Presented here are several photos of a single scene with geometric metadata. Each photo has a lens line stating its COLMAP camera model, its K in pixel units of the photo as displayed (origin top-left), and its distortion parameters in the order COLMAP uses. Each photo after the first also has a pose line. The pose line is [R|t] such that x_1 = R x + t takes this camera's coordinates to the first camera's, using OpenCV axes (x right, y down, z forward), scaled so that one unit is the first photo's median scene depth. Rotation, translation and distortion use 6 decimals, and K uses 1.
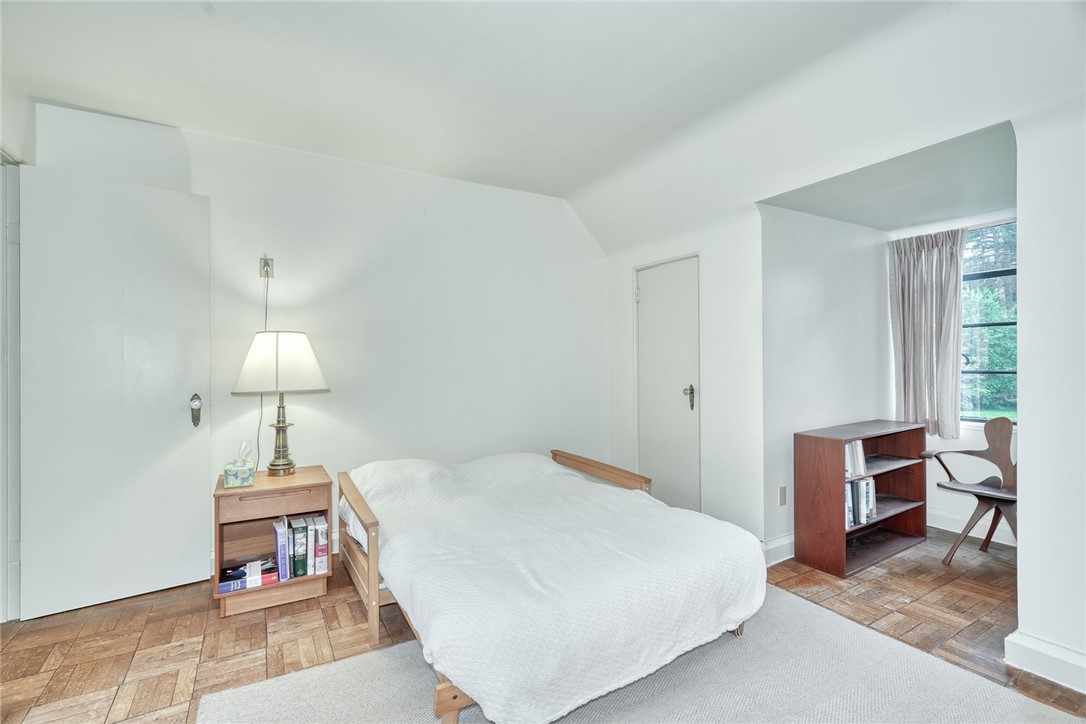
lens RADIAL K [[492.5, 0, 540.3], [0, 492.5, 358.2], [0, 0, 1]] dist [-0.015354, 0.004949]
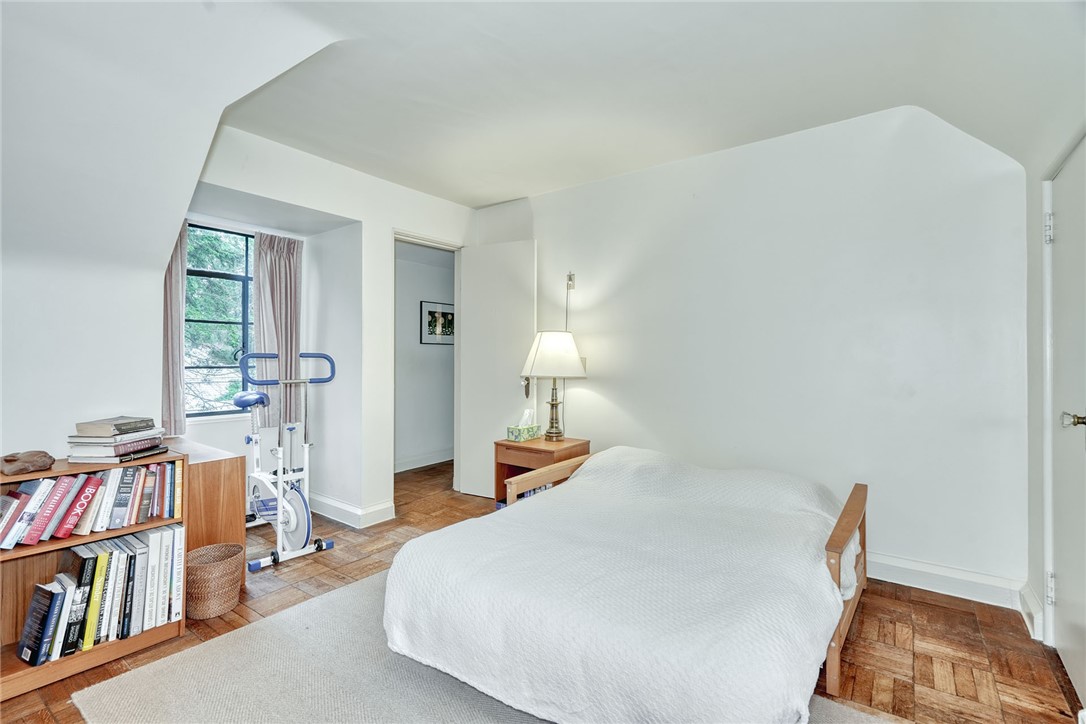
lens RADIAL K [[492.5, 0, 542.1], [0, 492.5, 362.5], [0, 0, 1]] dist [-0.015354, 0.004949]
pose [[0.396487, 0.011558, -0.917967, 0.660162], [0.006962, 0.999854, 0.015596, 0.008599], [0.918014, -0.012574, 0.396349, 0.449438]]
